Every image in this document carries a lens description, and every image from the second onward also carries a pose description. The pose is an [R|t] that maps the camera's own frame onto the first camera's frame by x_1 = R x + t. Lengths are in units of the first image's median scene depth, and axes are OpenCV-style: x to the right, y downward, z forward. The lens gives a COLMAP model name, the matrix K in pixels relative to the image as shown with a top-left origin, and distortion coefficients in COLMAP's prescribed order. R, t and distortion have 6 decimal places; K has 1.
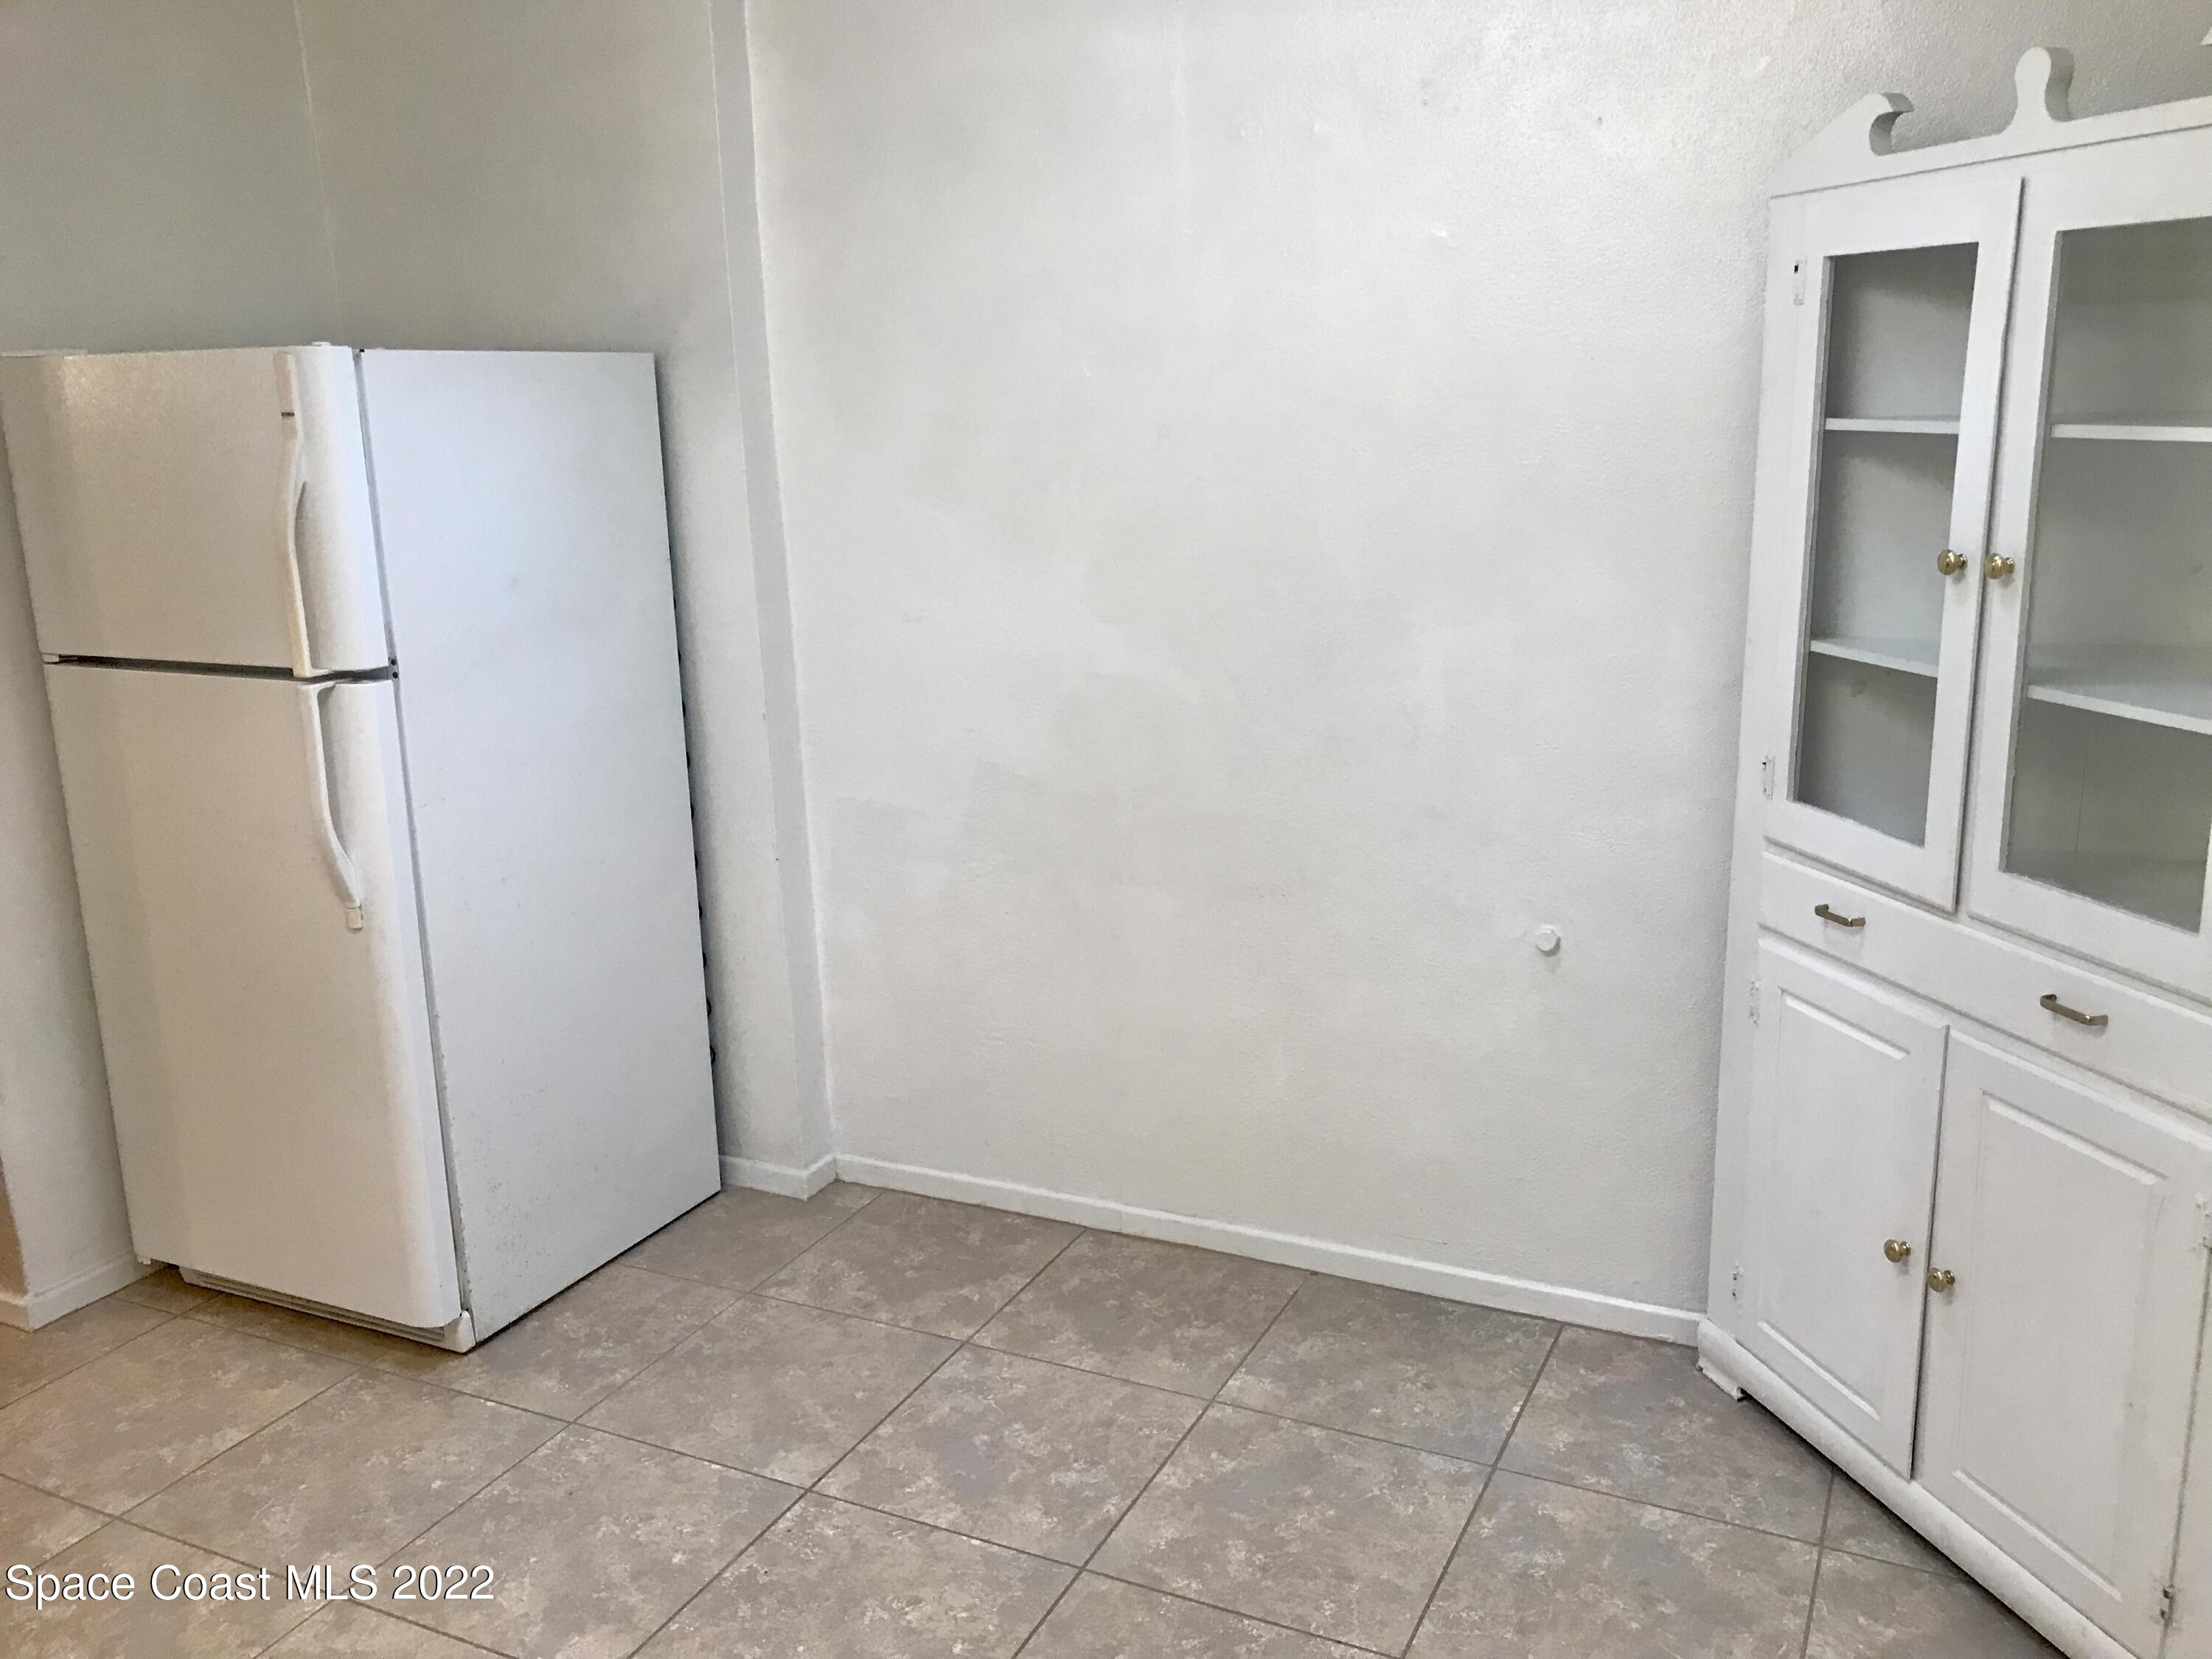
lens RADIAL K [[1839.4, 0, 1110.3], [0, 1839.4, 821.6], [0, 0, 1]] dist [0.034093, -0.012356]
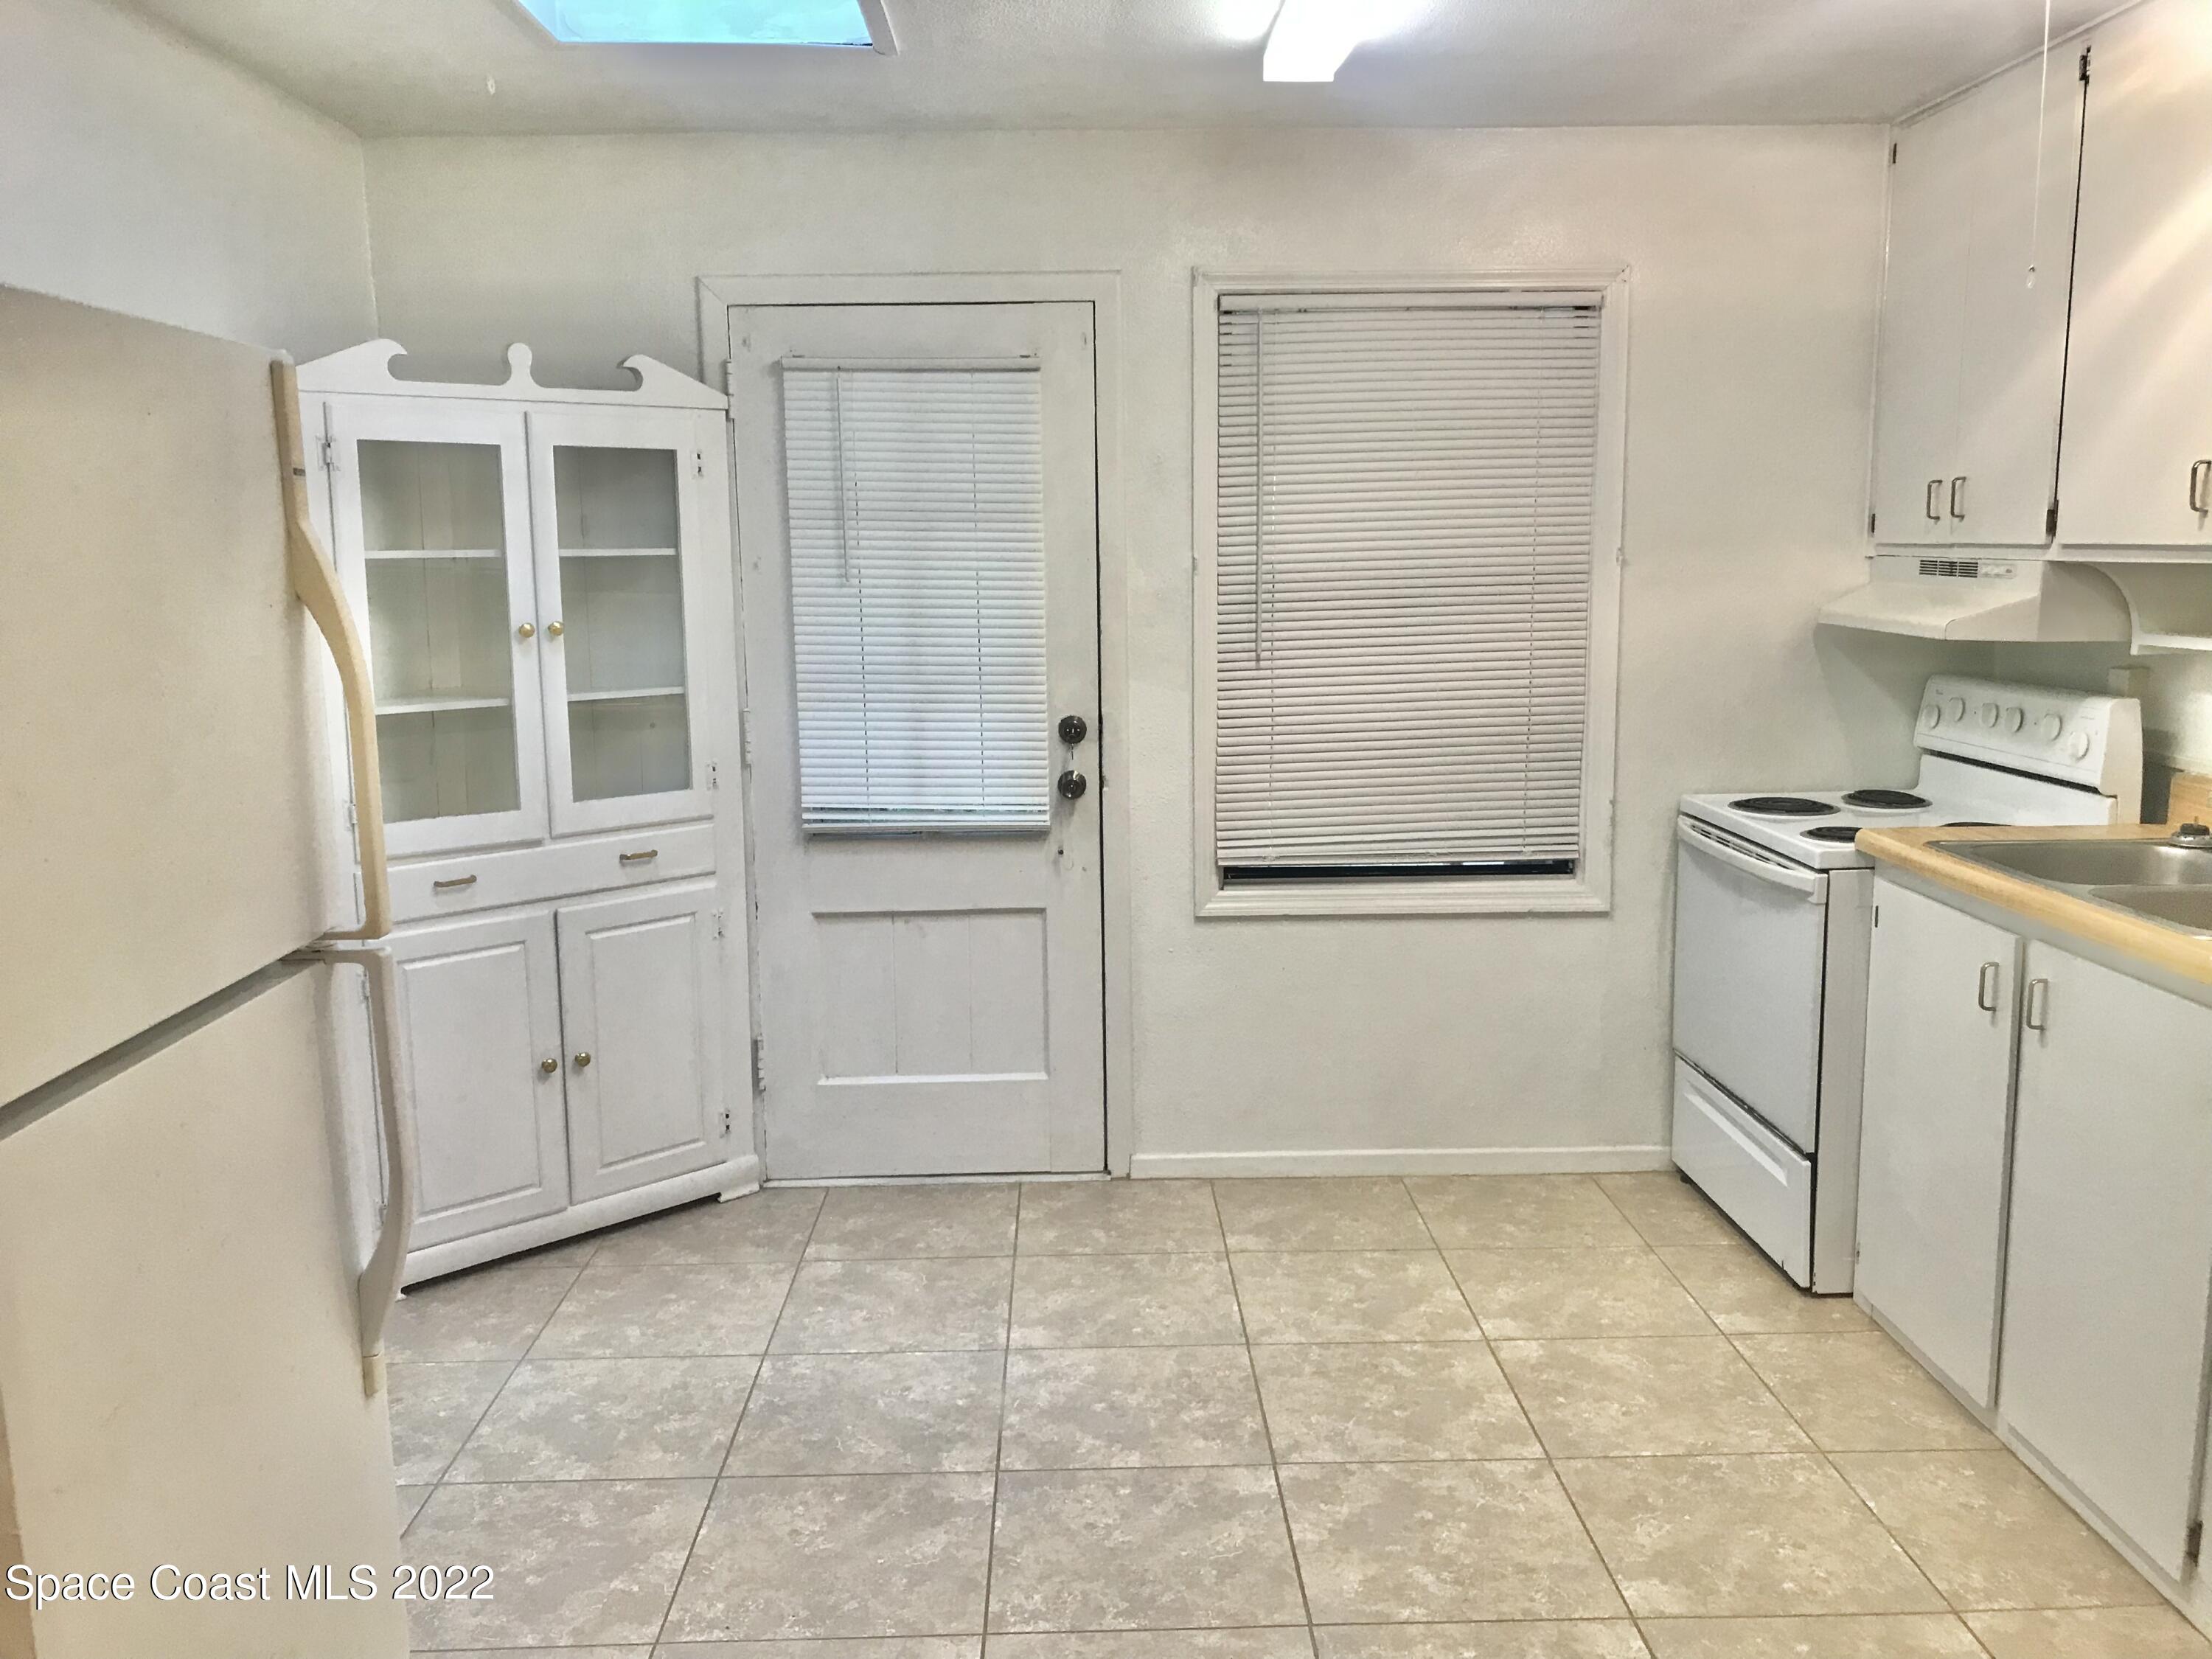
lens RADIAL K [[1839.4, 0, 1101.8], [0, 1839.4, 823.4], [0, 0, 1]] dist [0.034093, -0.012356]
pose [[-0.453279, -0.094957, 0.886296, -1.270211], [0.240828, 0.944285, 0.224337, -0.222284], [-0.858219, 0.315133, -0.405157, 1.269513]]
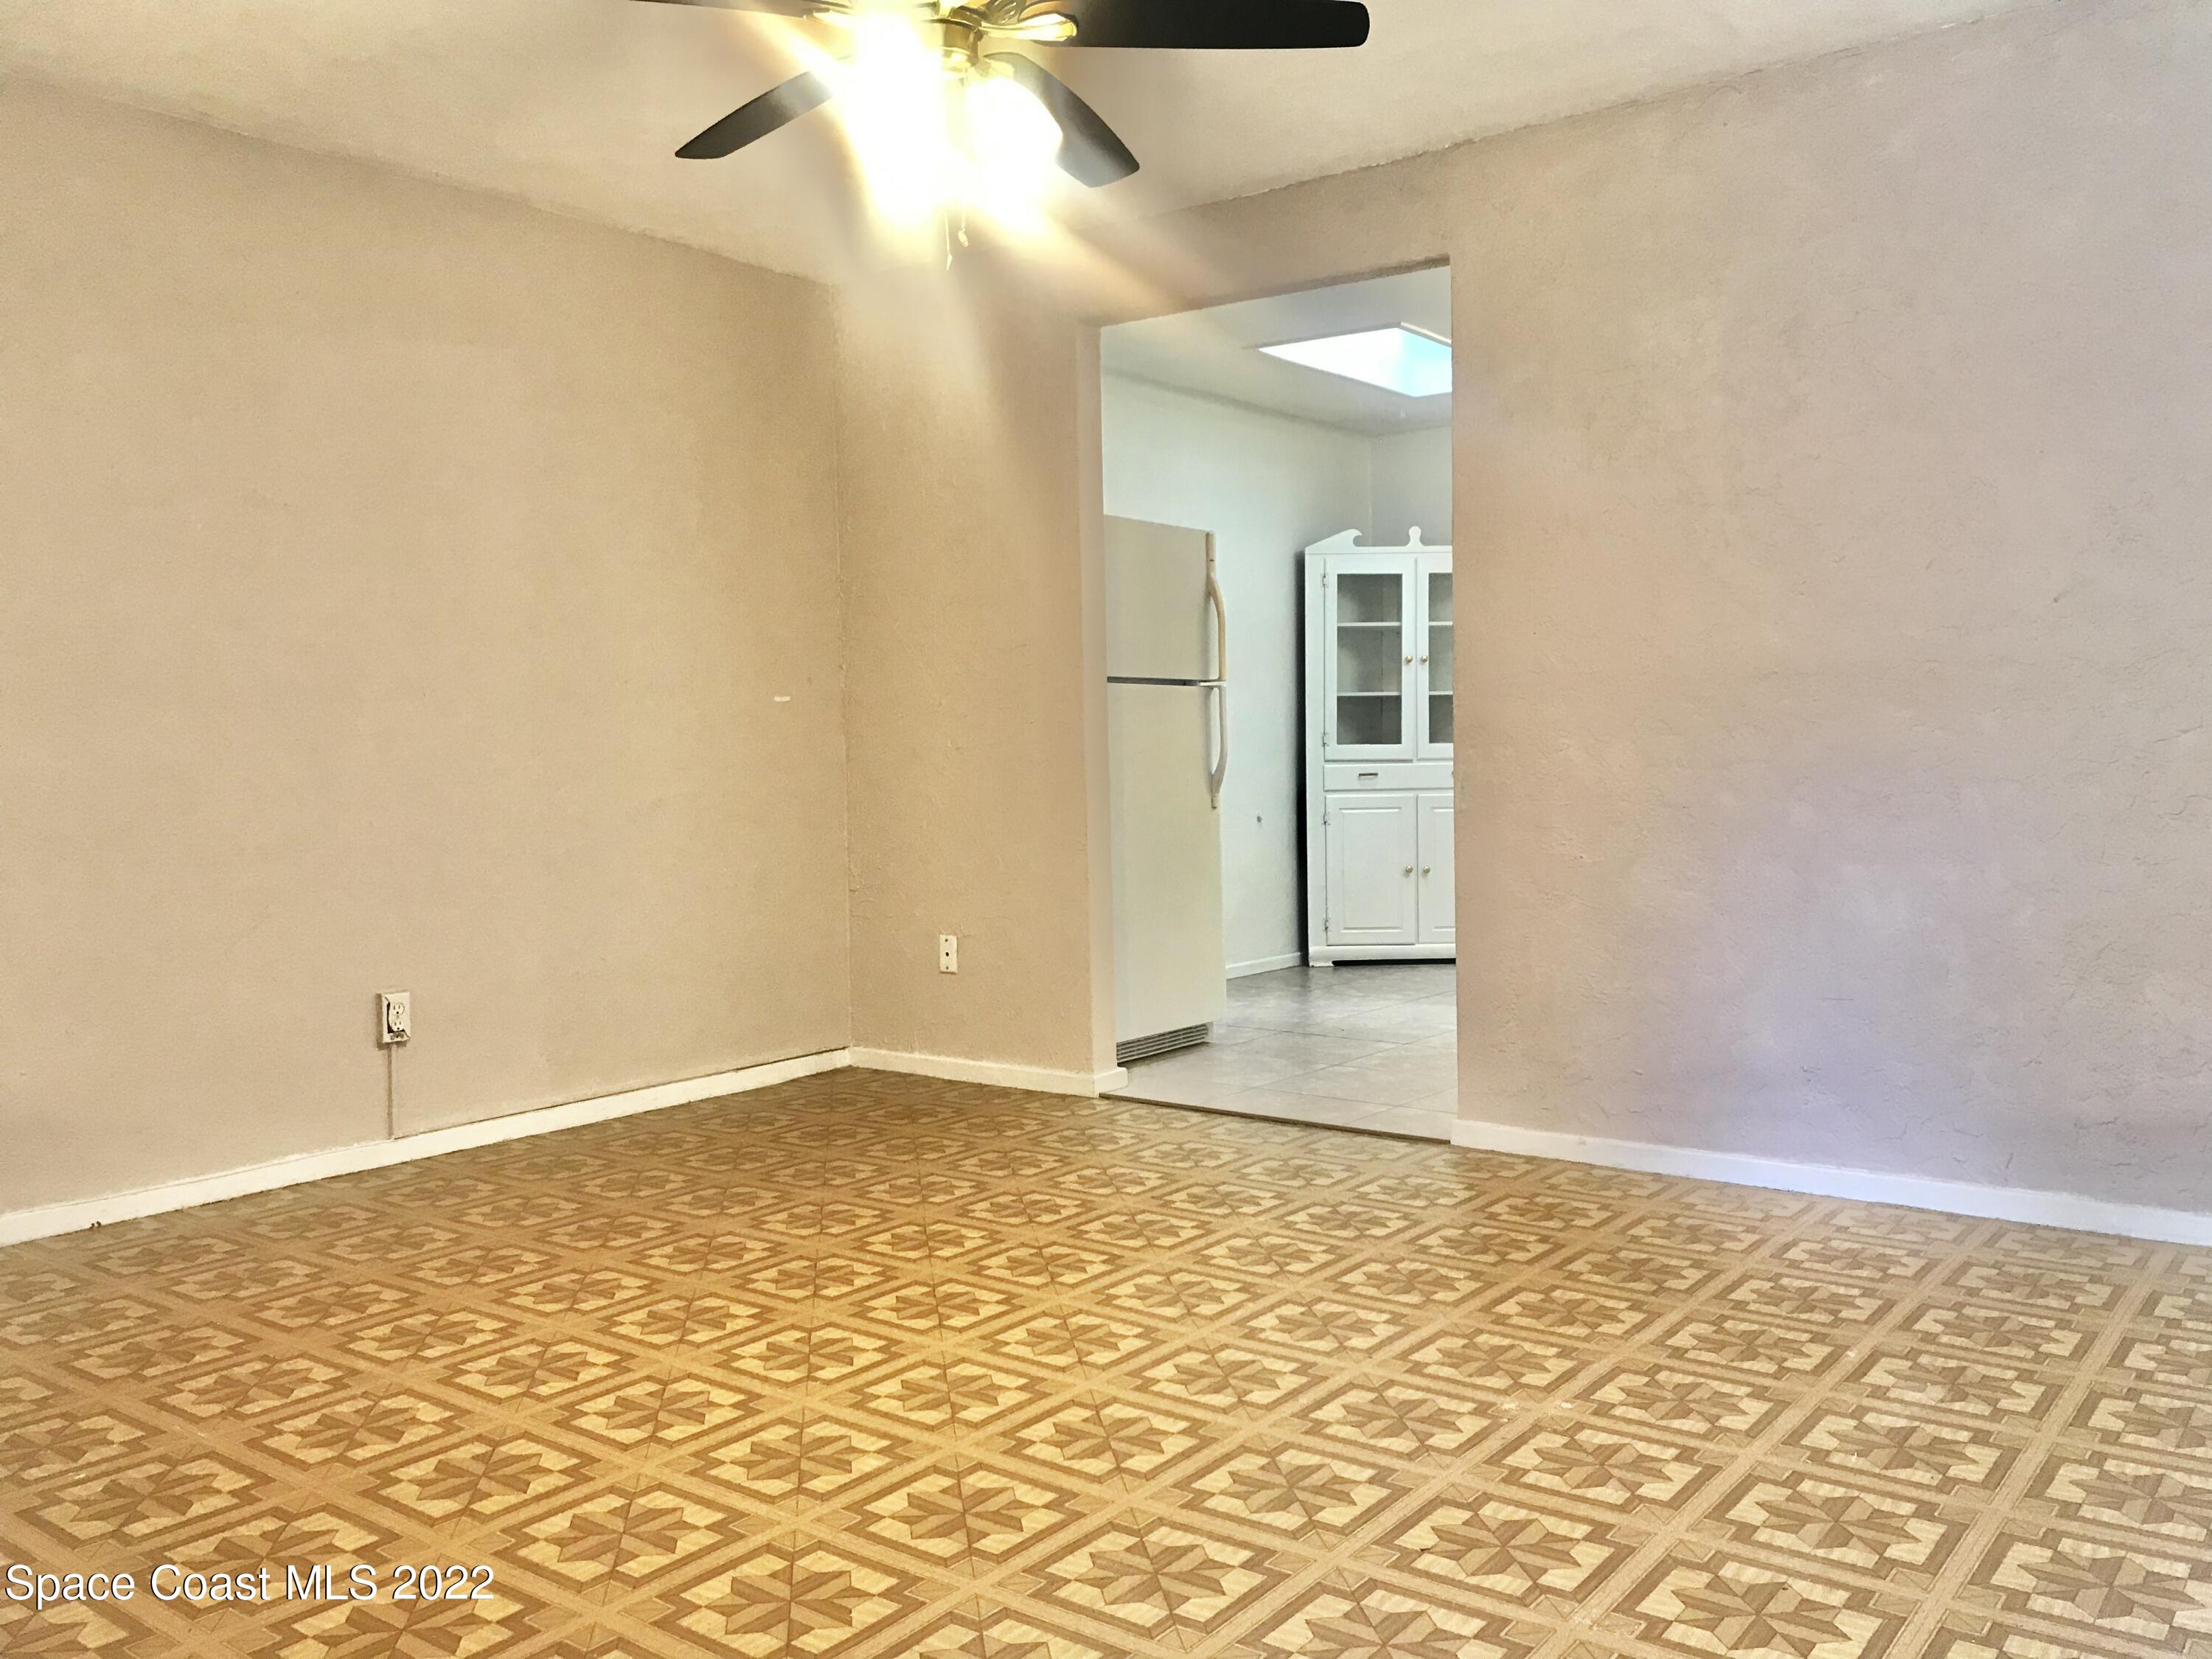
lens RADIAL K [[1839.4, 0, 1106.7], [0, 1839.4, 823.4], [0, 0, 1]] dist [0.034093, -0.012356]
pose [[0.196328, -0.006081, 0.980519, -3.109023], [0.241620, 0.969446, -0.042367, 0.174929], [-0.950303, 0.245231, 0.191799, 0.936987]]
